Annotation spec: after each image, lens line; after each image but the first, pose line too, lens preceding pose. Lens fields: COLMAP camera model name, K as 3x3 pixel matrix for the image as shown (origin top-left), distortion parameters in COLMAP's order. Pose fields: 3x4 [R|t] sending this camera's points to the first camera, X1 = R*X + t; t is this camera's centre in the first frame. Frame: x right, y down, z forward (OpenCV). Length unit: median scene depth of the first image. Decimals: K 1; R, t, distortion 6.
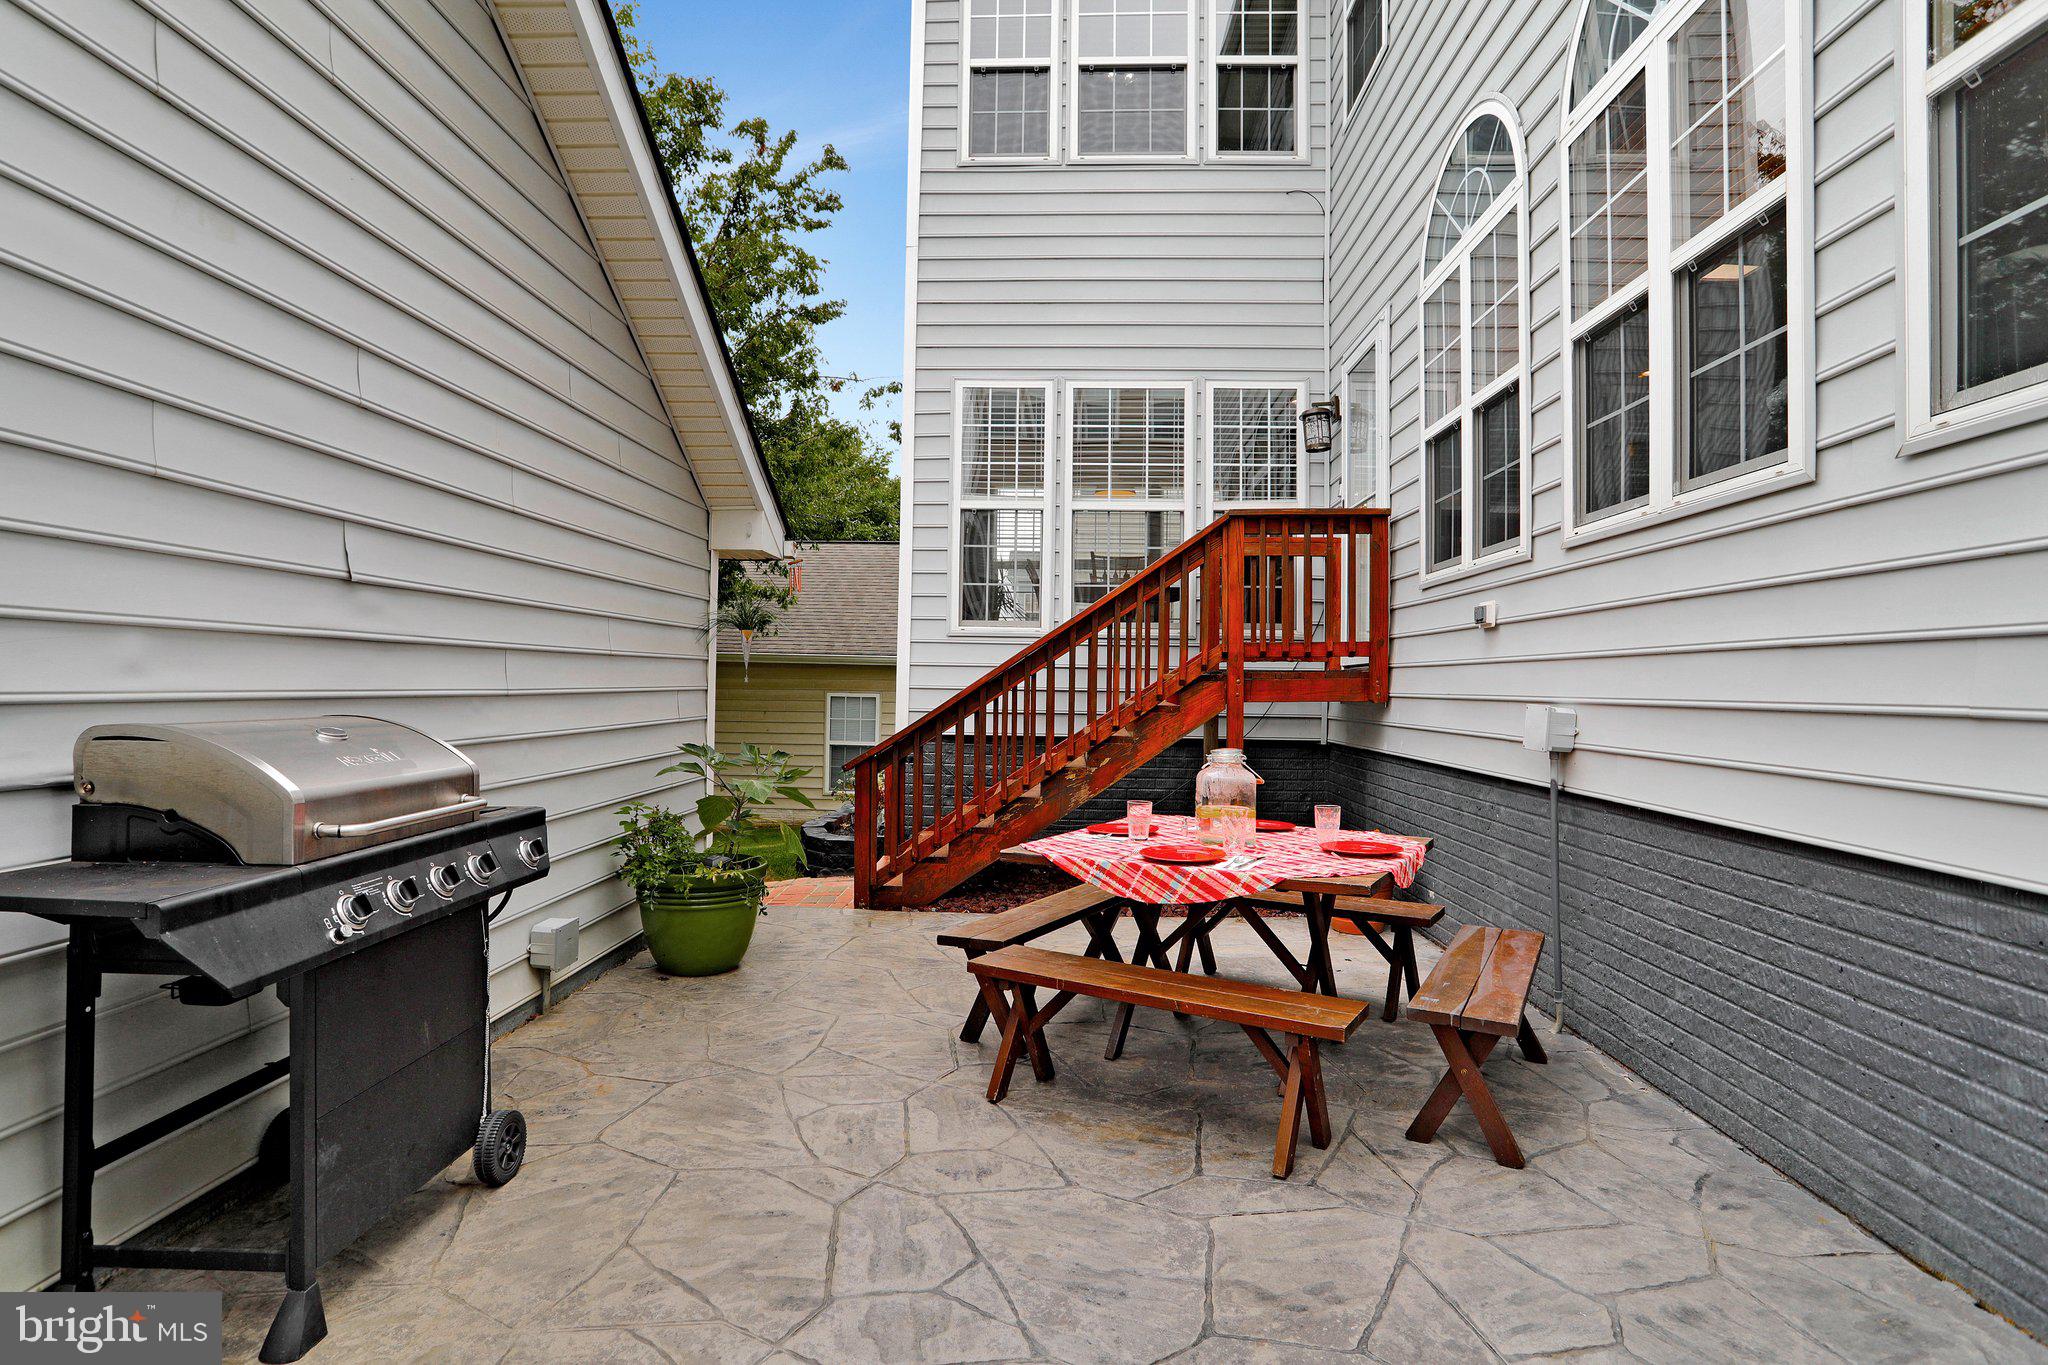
lens RADIAL K [[991.3, 0, 1020.7], [0, 991.3, 687.5], [0, 0, 1]] dist [-0.036107, 0.000219]
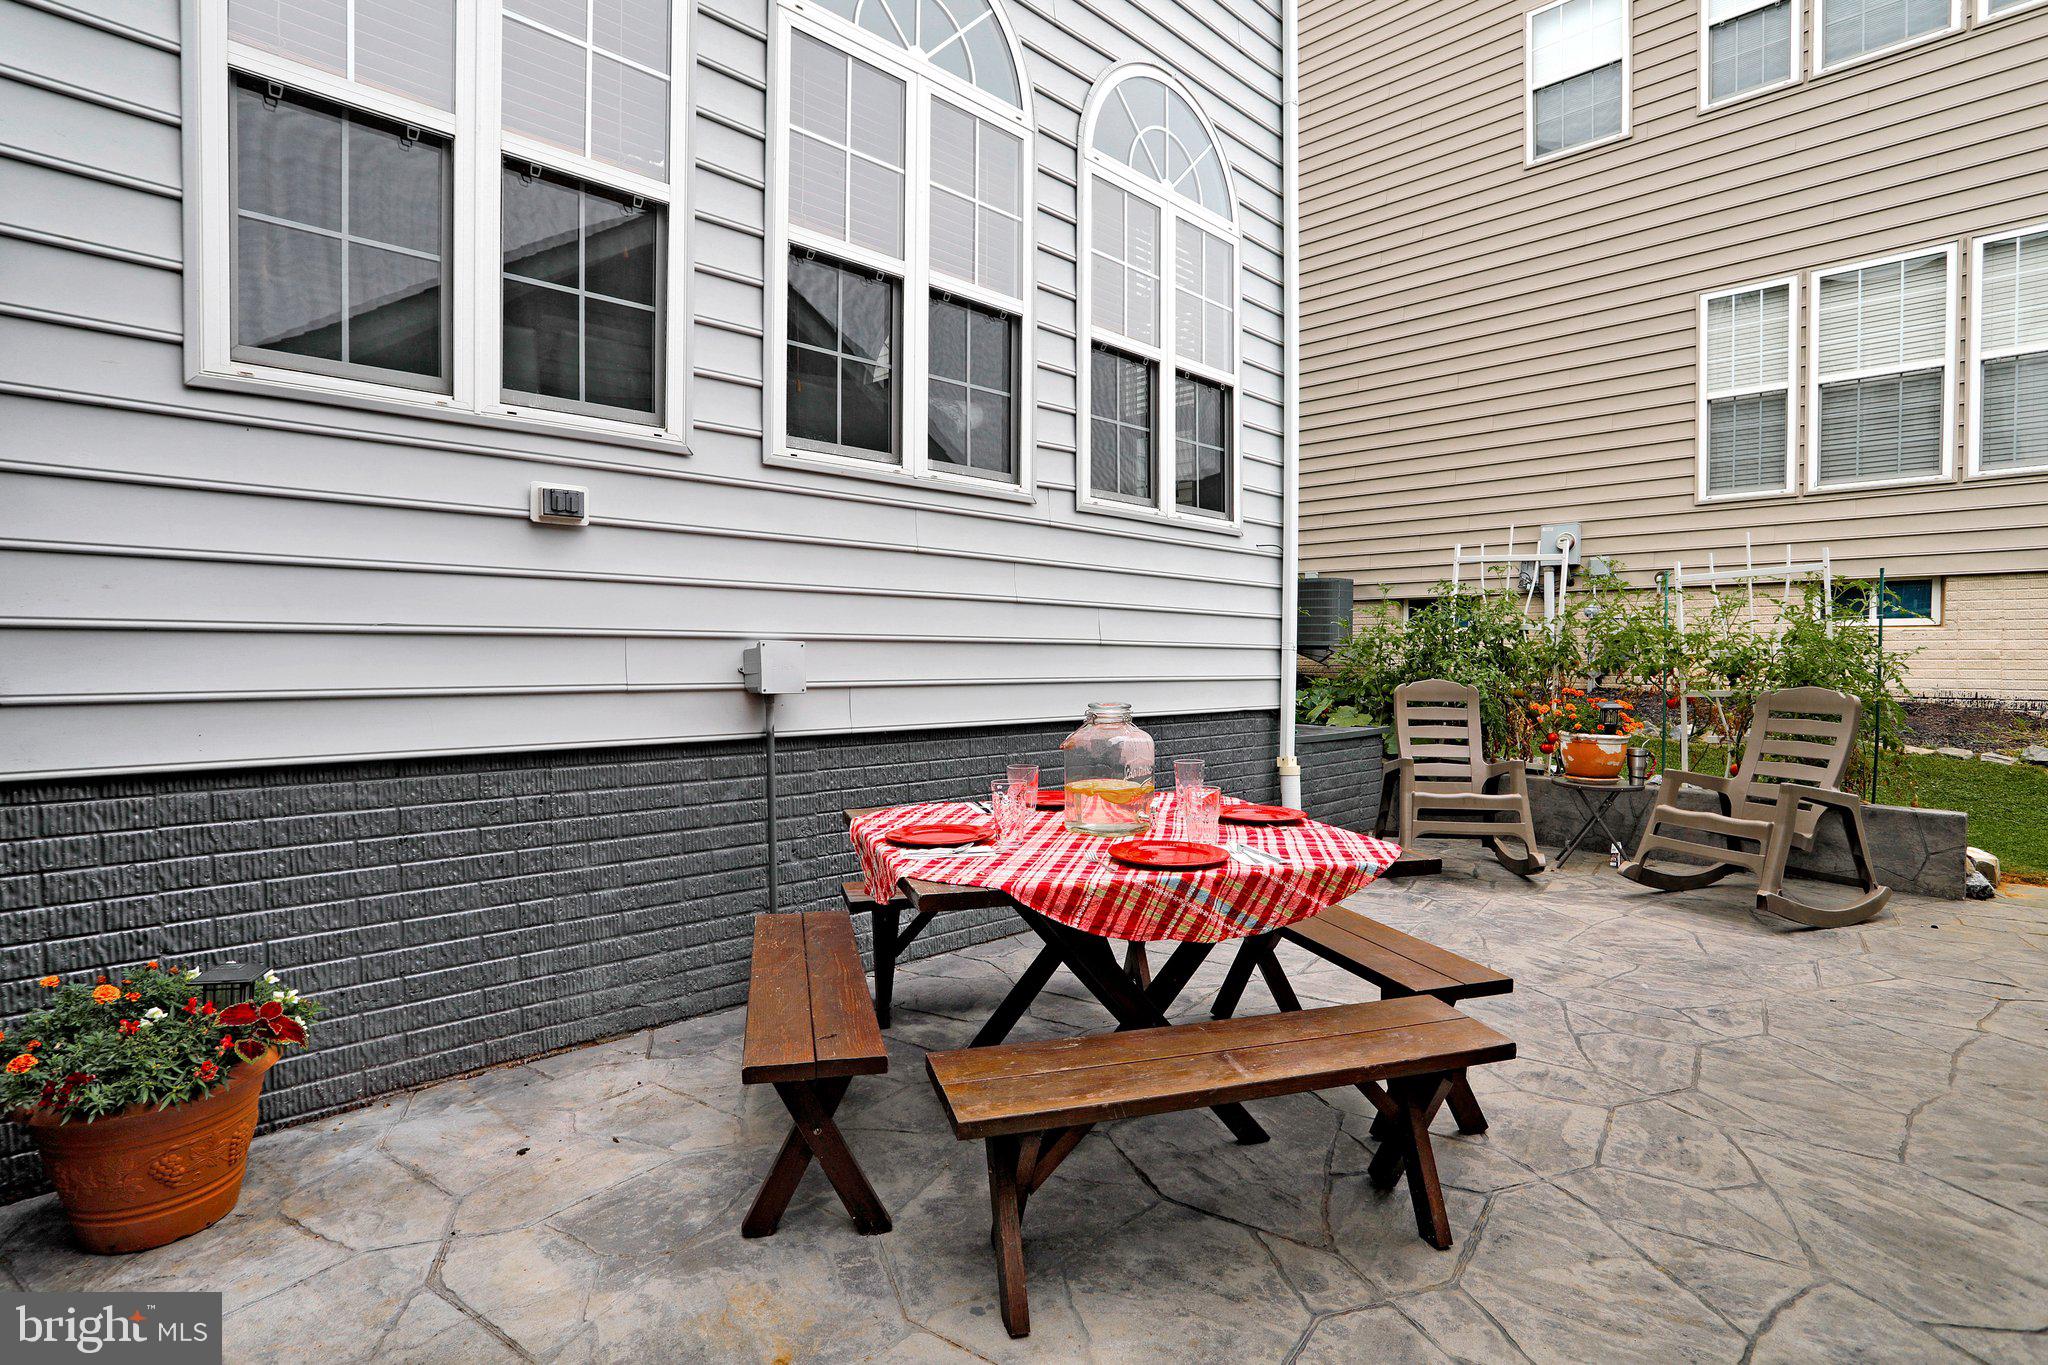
lens RADIAL K [[991.3, 0, 1009.7], [0, 991.3, 668.6], [0, 0, 1]] dist [-0.036107, 0.000219]
pose [[-0.718085, -0.005274, 0.695935, -0.342184], [-0.013074, 0.999897, -0.005912, 0.056895], [-0.695832, -0.013344, -0.718080, 2.048366]]
